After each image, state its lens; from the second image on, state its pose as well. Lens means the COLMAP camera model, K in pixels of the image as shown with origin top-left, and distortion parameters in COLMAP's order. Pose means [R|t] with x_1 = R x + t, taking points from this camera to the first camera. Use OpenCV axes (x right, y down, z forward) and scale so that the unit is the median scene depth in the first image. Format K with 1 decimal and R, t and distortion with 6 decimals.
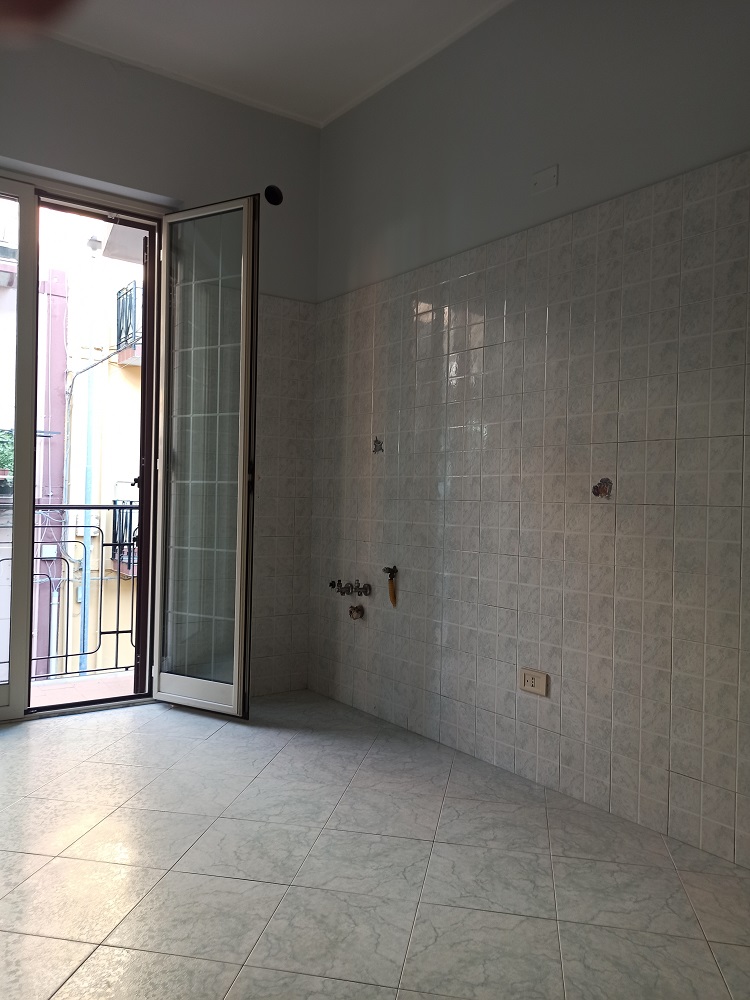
lens RADIAL K [[738.5, 0, 369.2], [0, 738.5, 502.5], [0, 0, 1]] dist [0.025786, -0.004634]
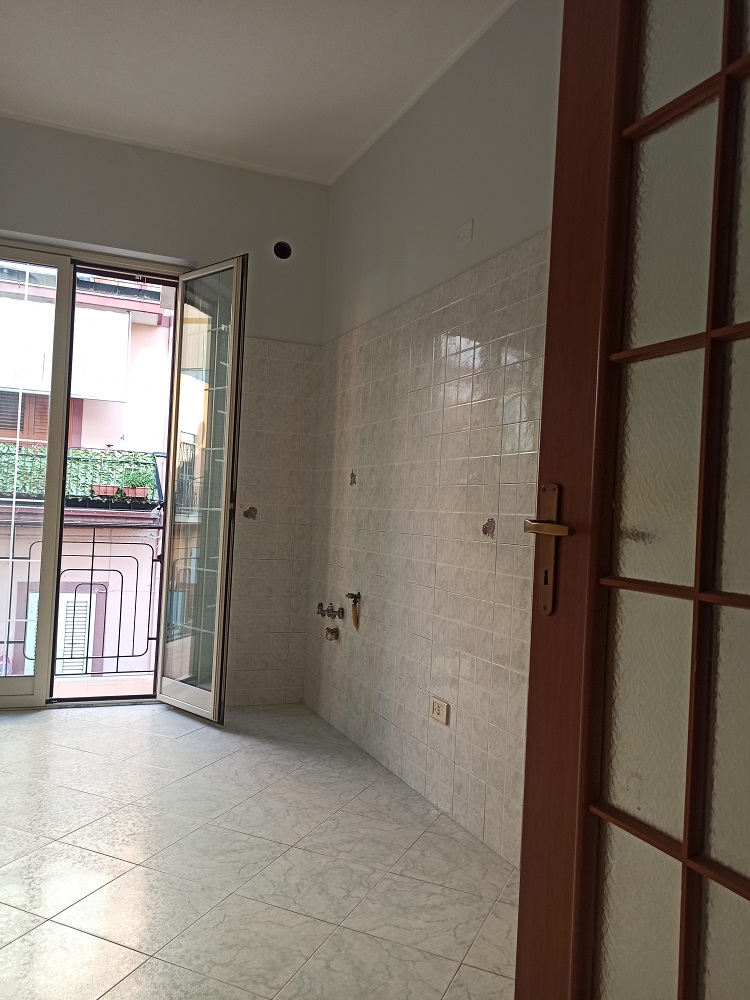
lens RADIAL K [[738.5, 0, 369.2], [0, 738.5, 502.5], [0, 0, 1]] dist [0.025786, -0.004634]
pose [[0.974621, 0.022676, -0.222708, 0.288609], [-0.028659, 0.999309, -0.023667, -0.018809], [0.222018, 0.029449, 0.974598, -0.038828]]
